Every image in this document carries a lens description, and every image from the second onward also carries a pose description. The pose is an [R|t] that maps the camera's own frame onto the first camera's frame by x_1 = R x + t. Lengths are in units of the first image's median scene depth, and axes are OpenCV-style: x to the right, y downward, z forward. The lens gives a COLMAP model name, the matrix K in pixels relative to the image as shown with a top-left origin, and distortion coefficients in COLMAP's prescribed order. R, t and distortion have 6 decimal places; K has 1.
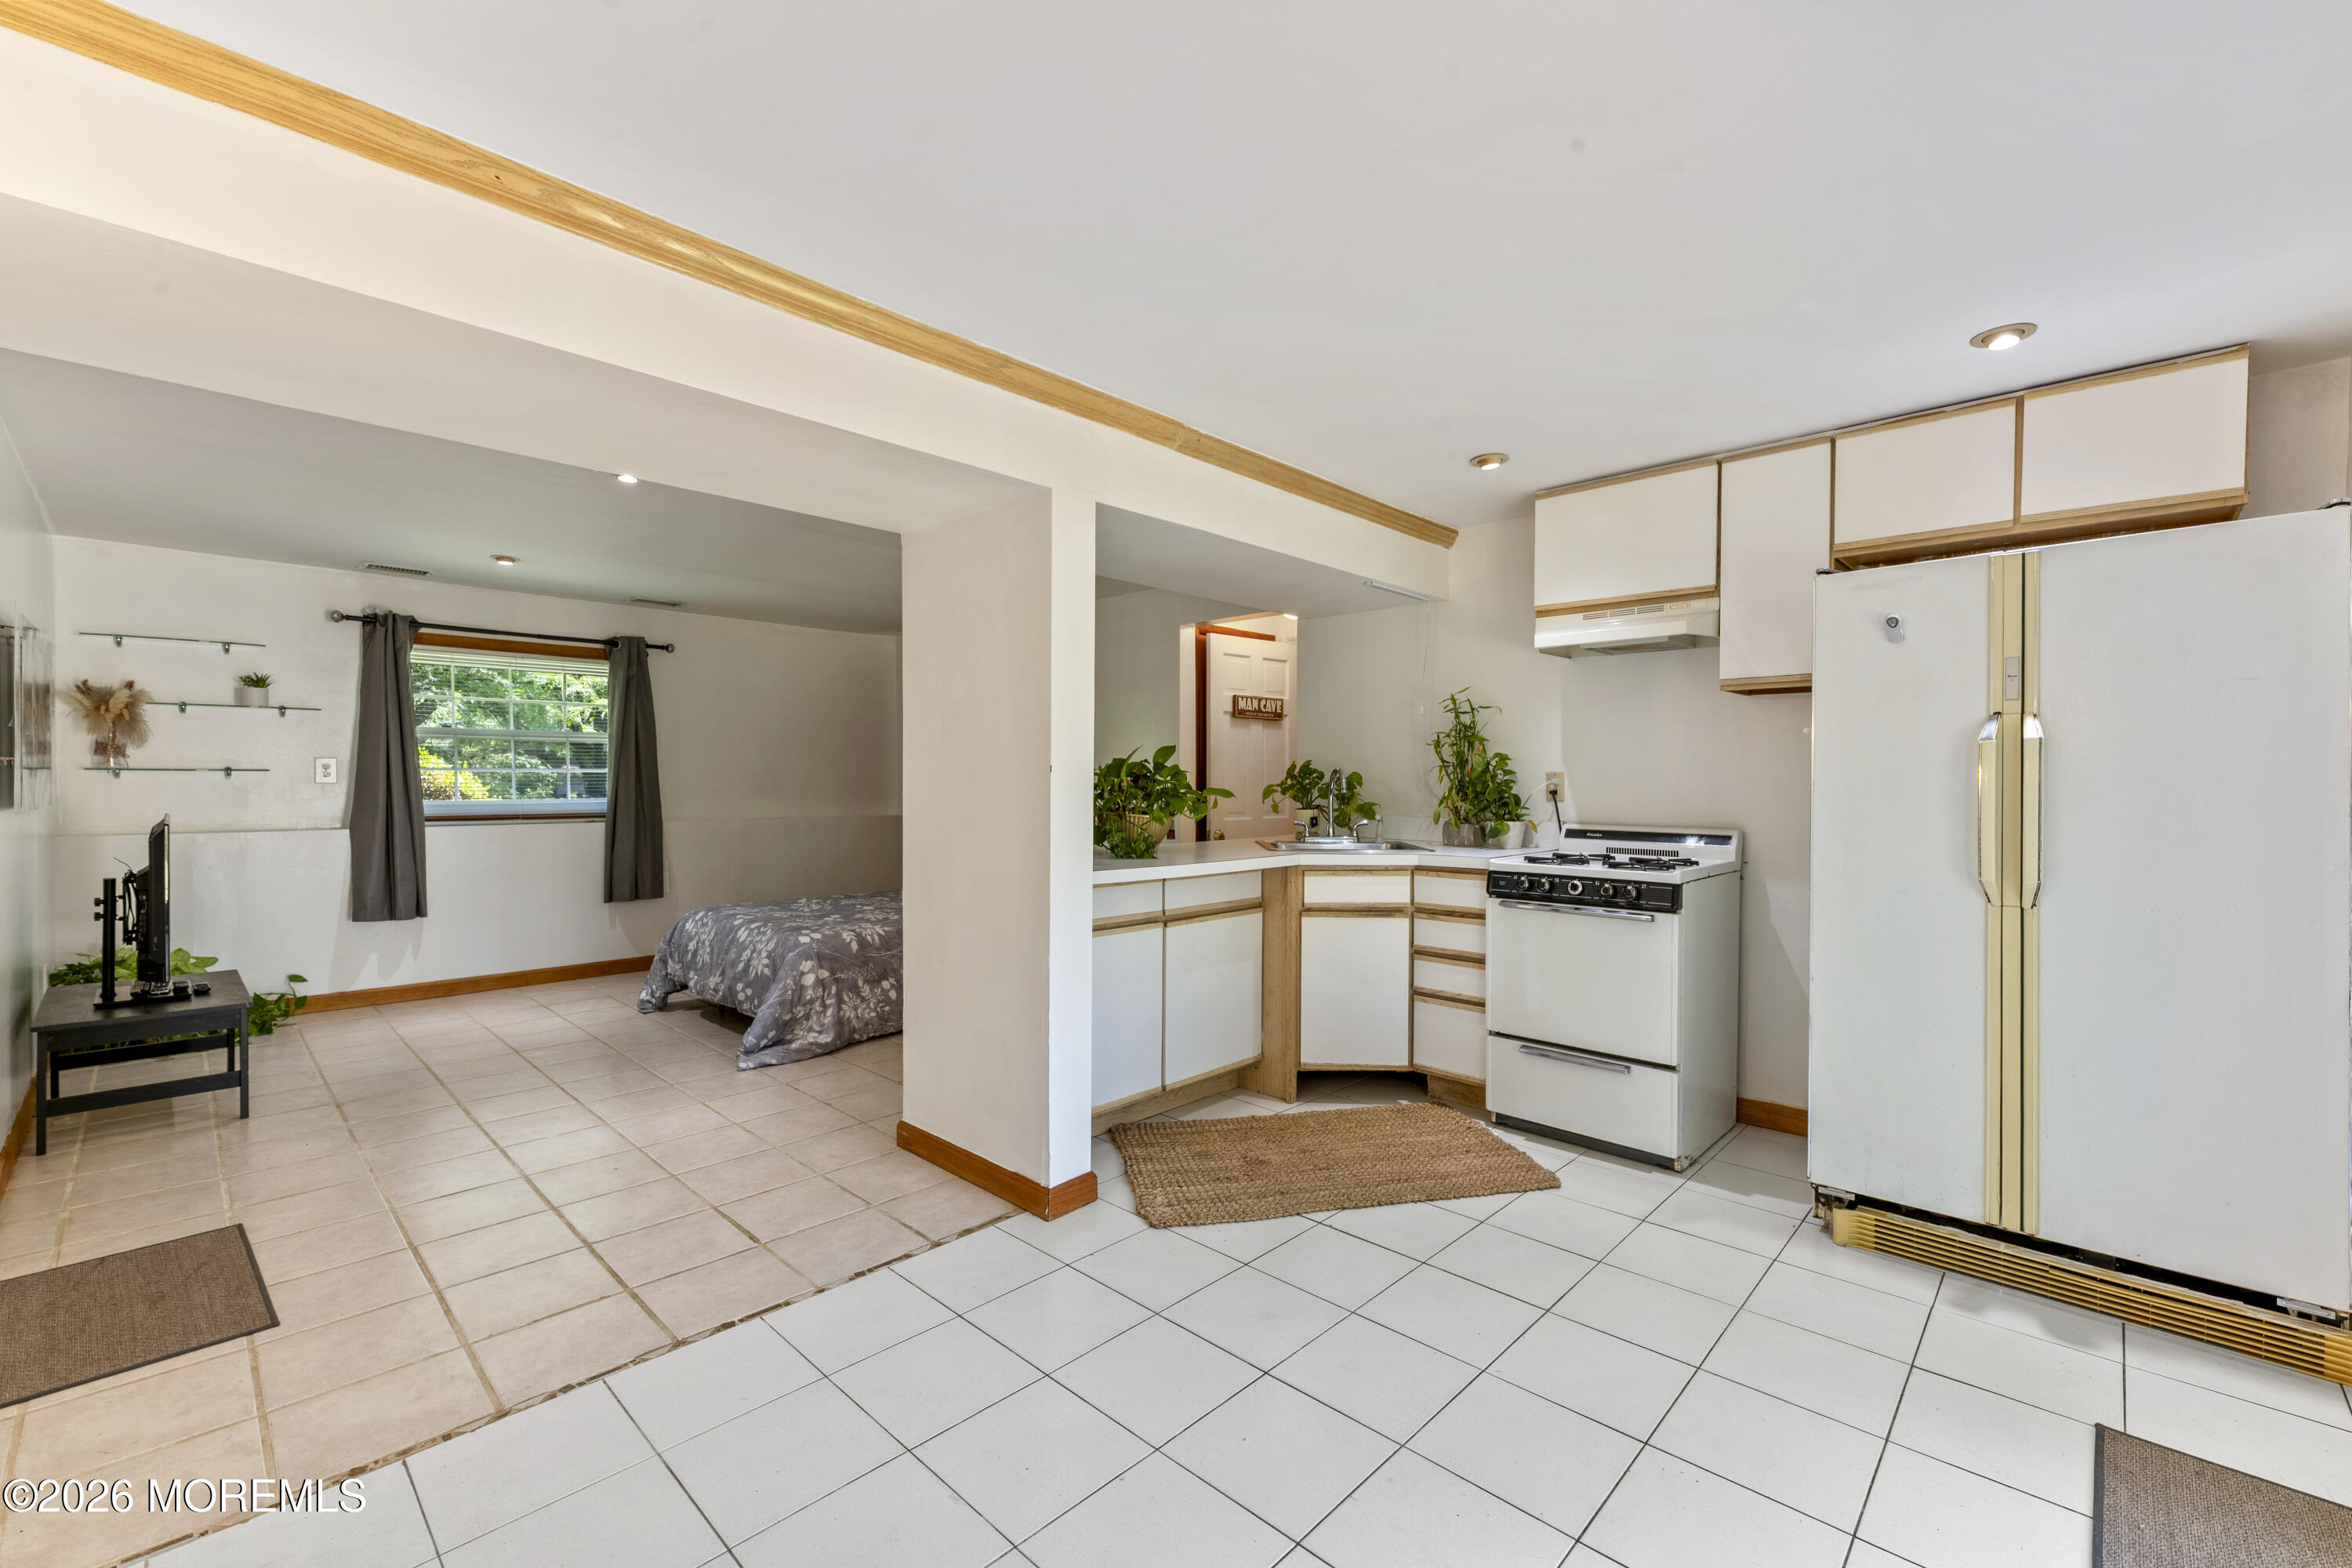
lens RADIAL K [[974.8, 0, 1176.0], [0, 974.8, 784.0], [0, 0, 1]] dist [0.003716, 0.000418]
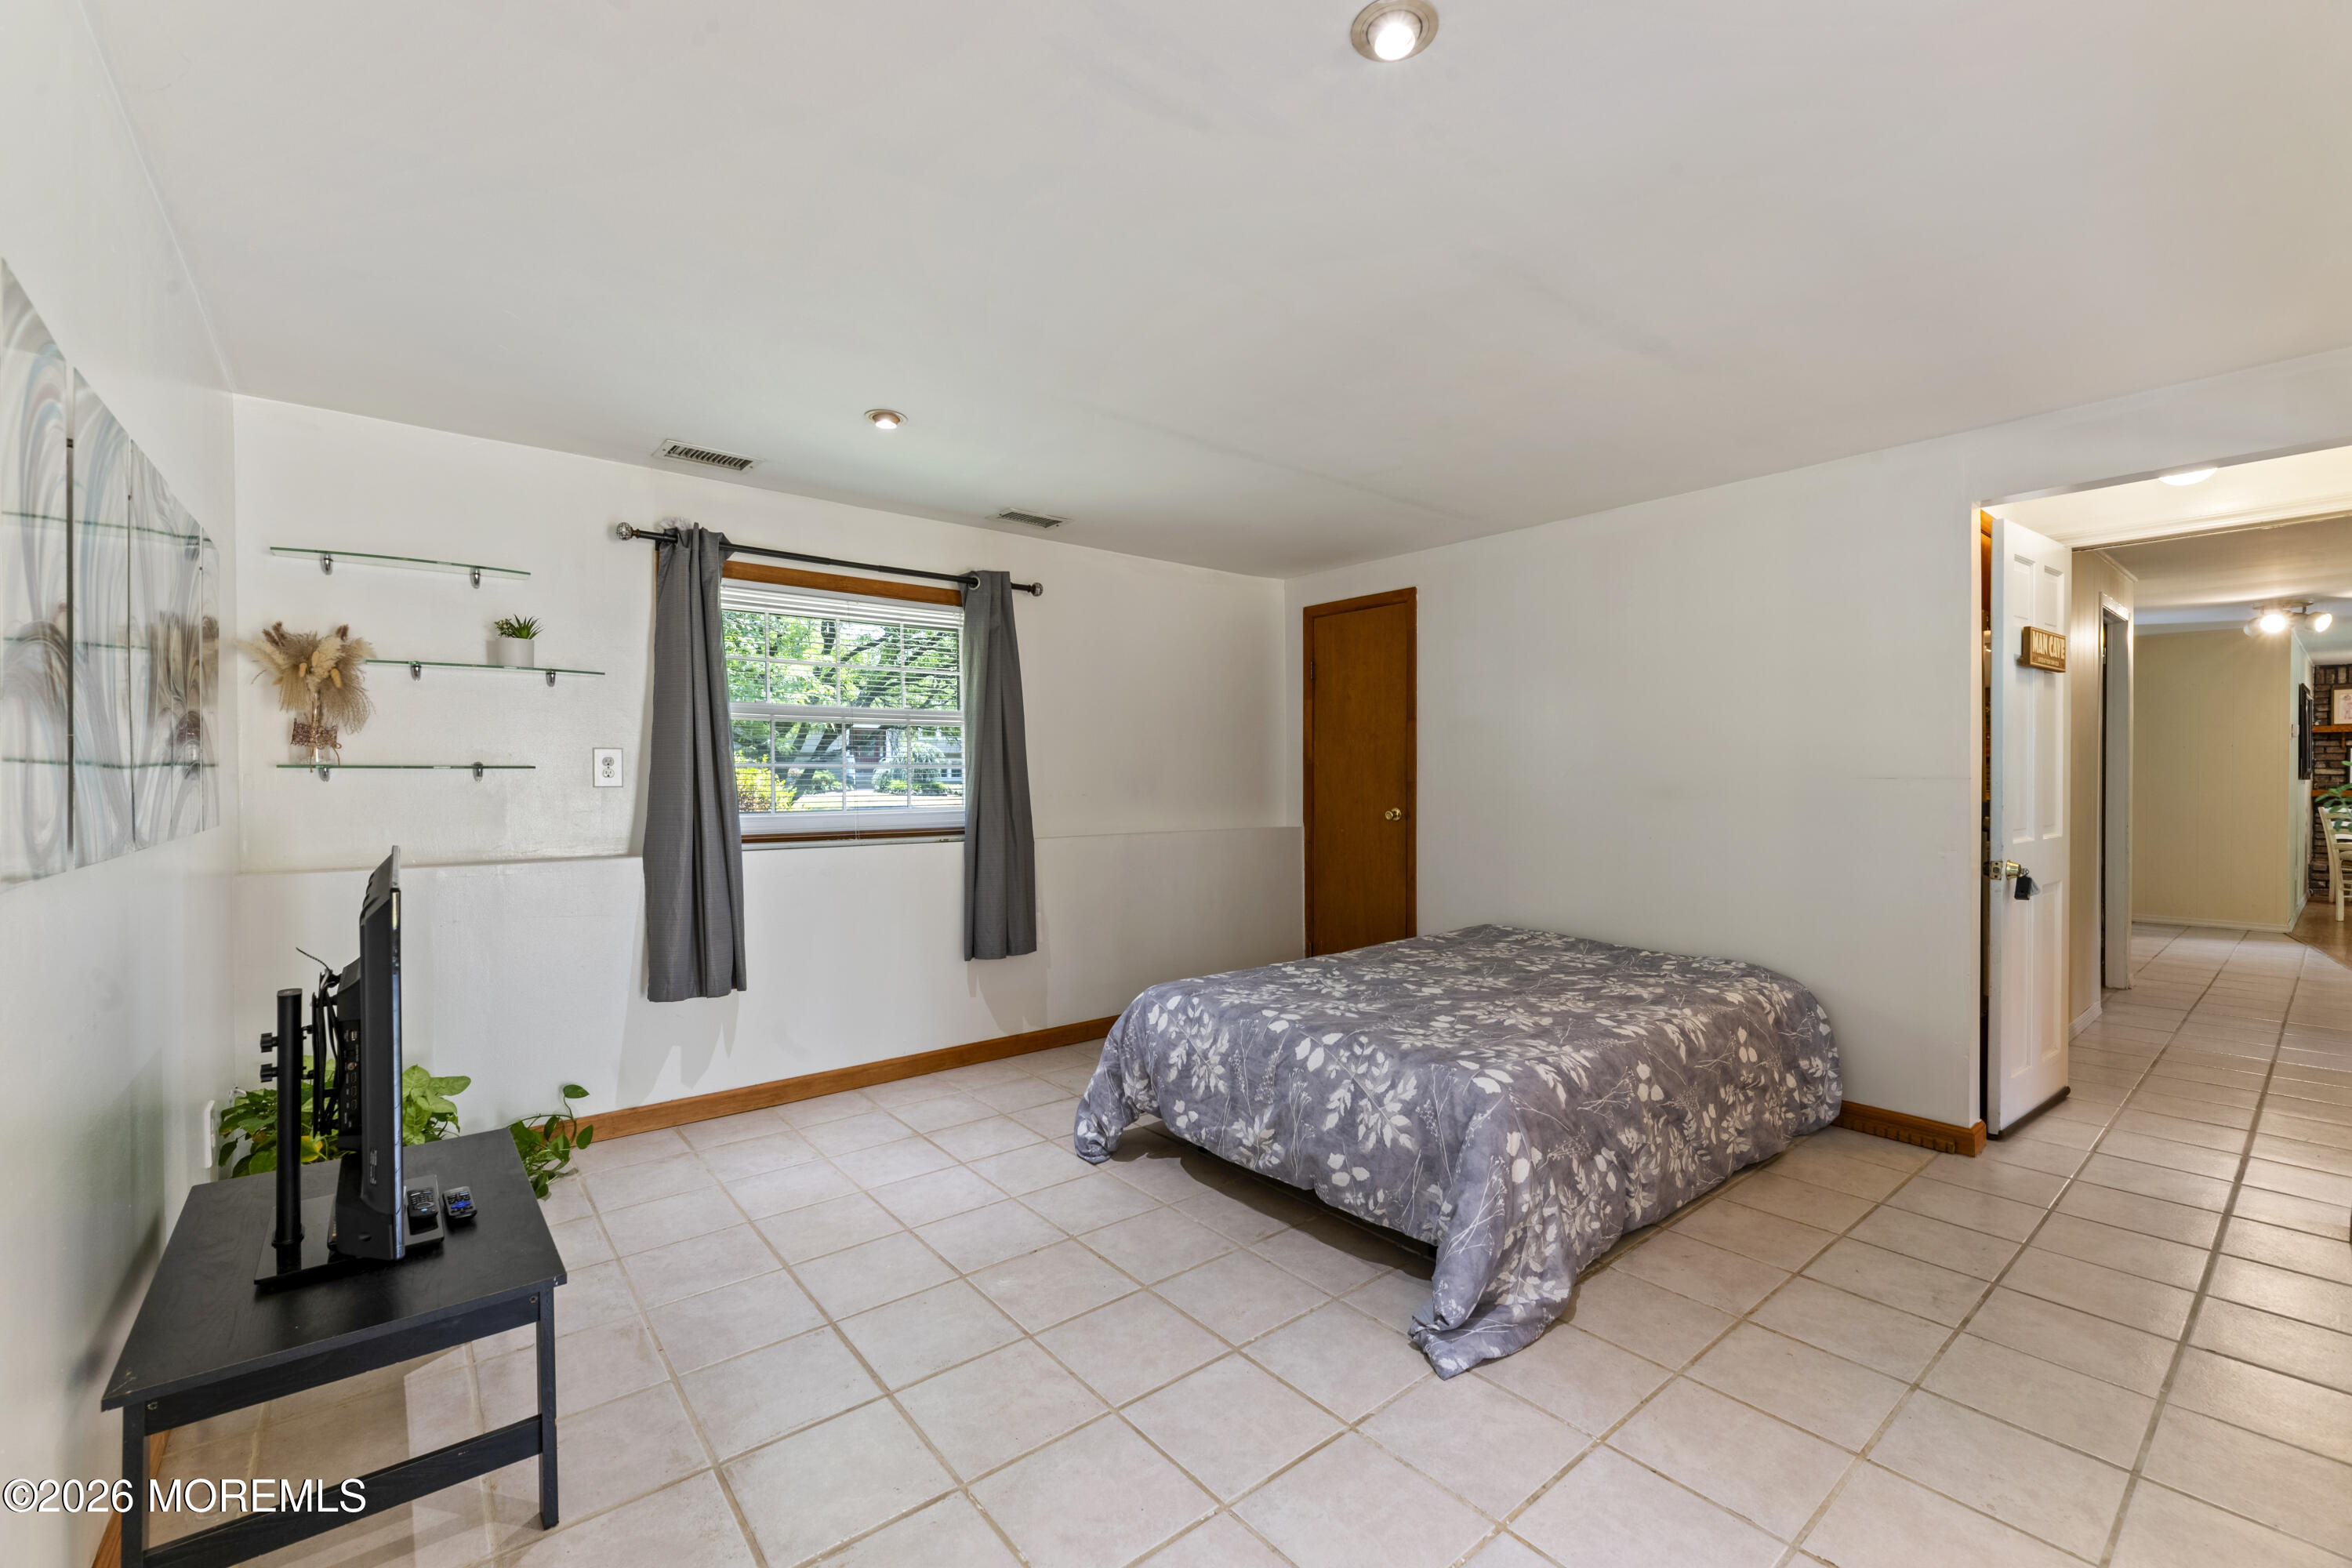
lens RADIAL K [[972.0, 0, 1172.6], [0, 972.0, 778.0], [0, 0, 1]] dist [0.002190, 0.000237]
pose [[0.992208, -0.005460, -0.124470, -0.474071], [0.004912, 0.999977, -0.004712, -0.002120], [0.124493, 0.004064, 0.992212, 0.458254]]
